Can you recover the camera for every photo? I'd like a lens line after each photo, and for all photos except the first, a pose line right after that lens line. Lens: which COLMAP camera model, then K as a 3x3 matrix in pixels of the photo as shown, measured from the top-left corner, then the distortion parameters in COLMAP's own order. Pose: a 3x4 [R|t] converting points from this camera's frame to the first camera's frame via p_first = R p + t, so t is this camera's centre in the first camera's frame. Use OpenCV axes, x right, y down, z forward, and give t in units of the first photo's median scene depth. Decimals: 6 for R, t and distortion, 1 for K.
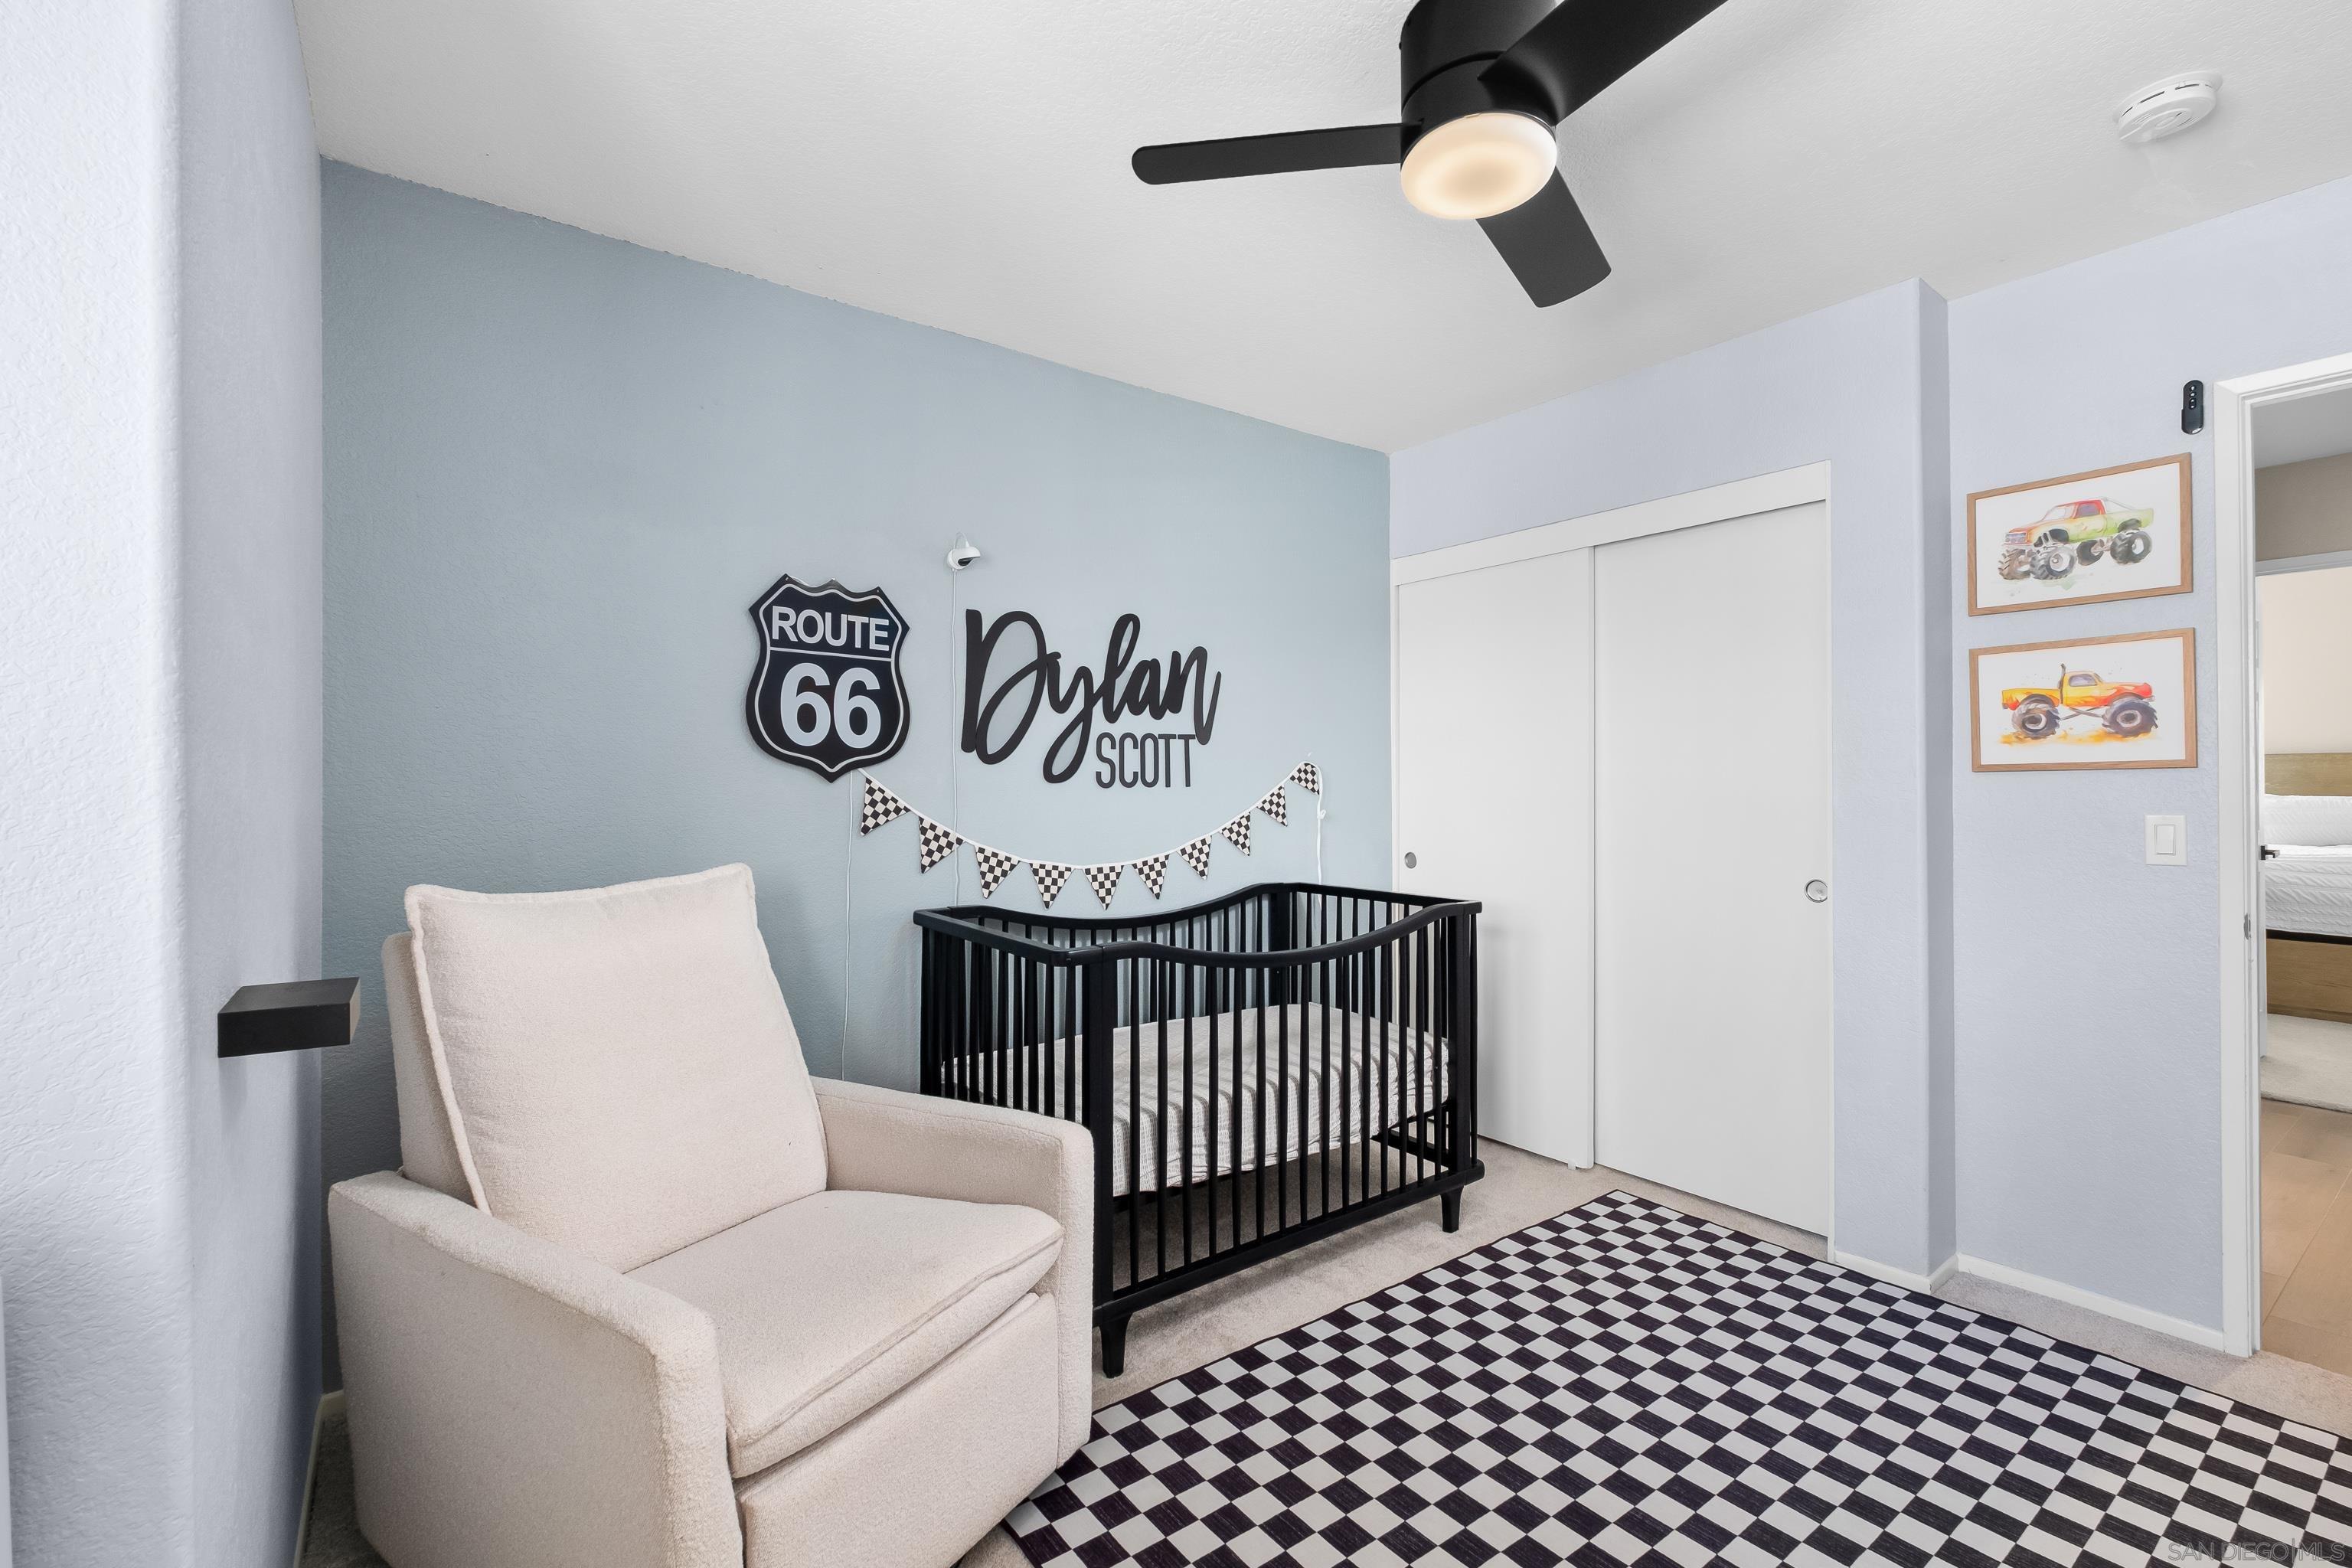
lens RADIAL K [[1034.2, 0, 1206.3], [0, 1034.2, 777.5], [0, 0, 1]] dist [-0.009817, 0.000157]
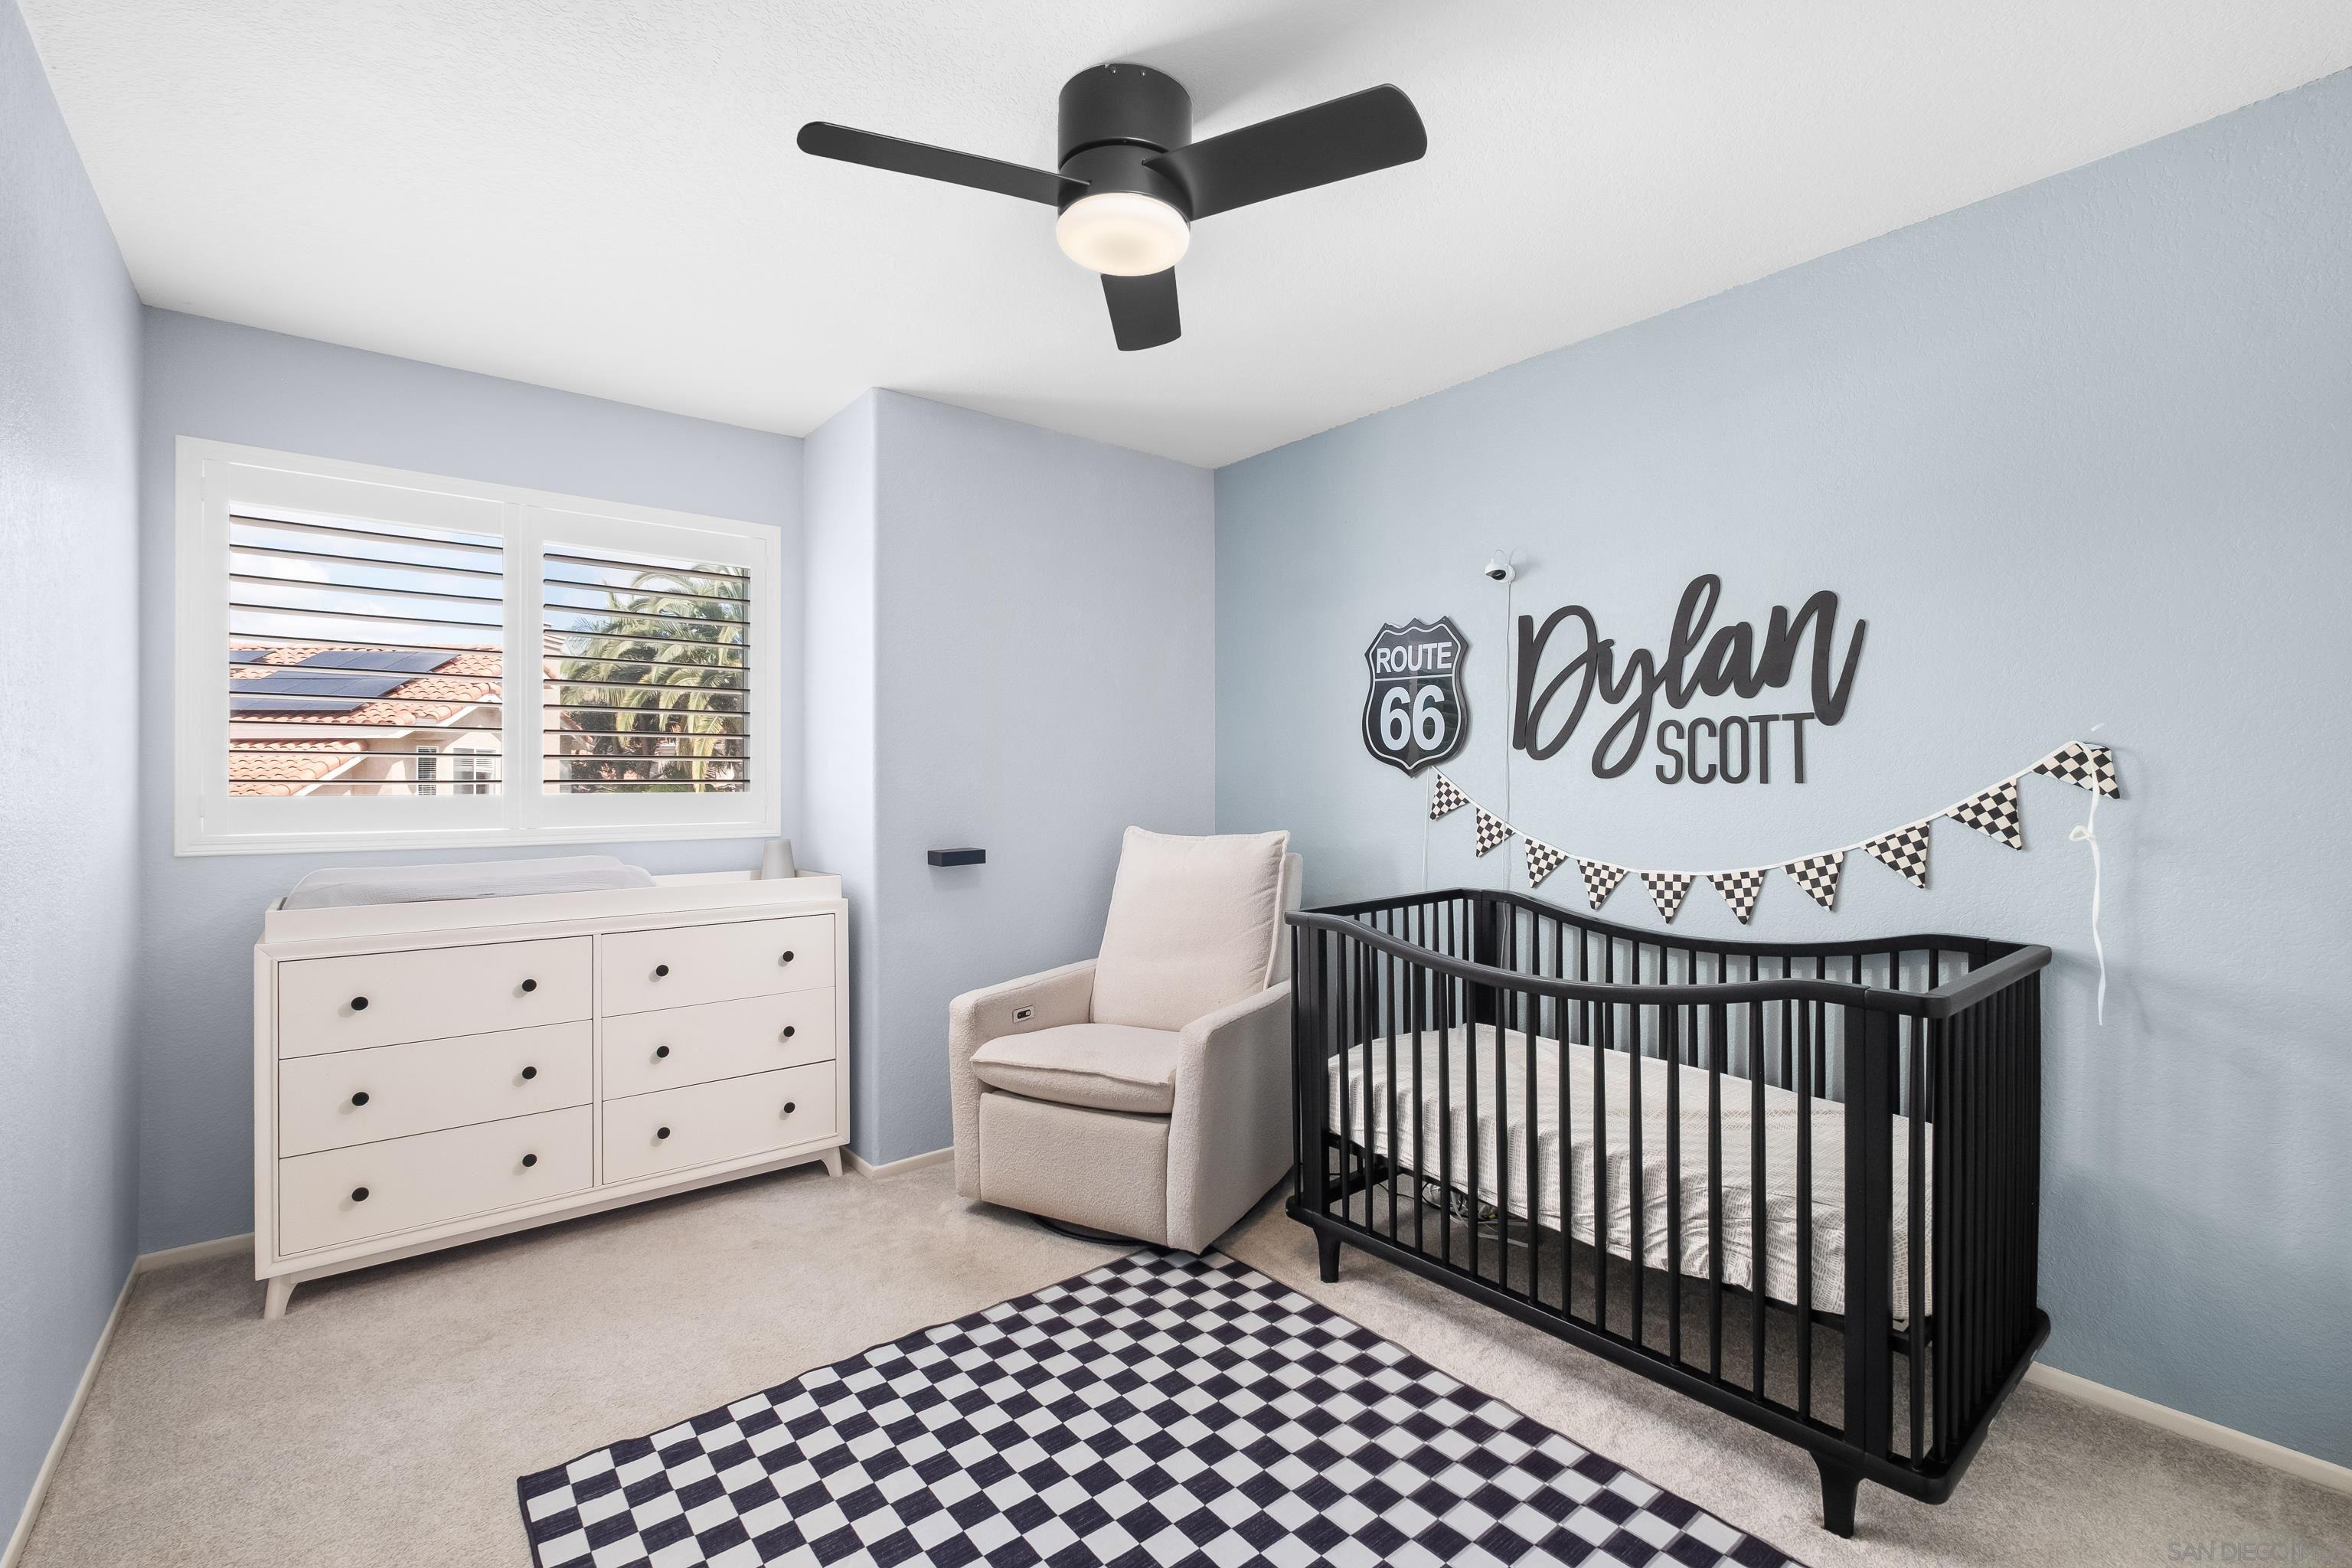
lens RADIAL K [[1015.8, 0, 1182.3], [0, 1015.8, 783.9], [0, 0, 1]] dist [-0.005003, 0.000070]
pose [[0.040522, 0.004676, -0.999168, 0.815250], [0.004493, 0.999978, 0.004862, 0.004526], [0.999169, -0.004686, 0.040500, 0.612598]]
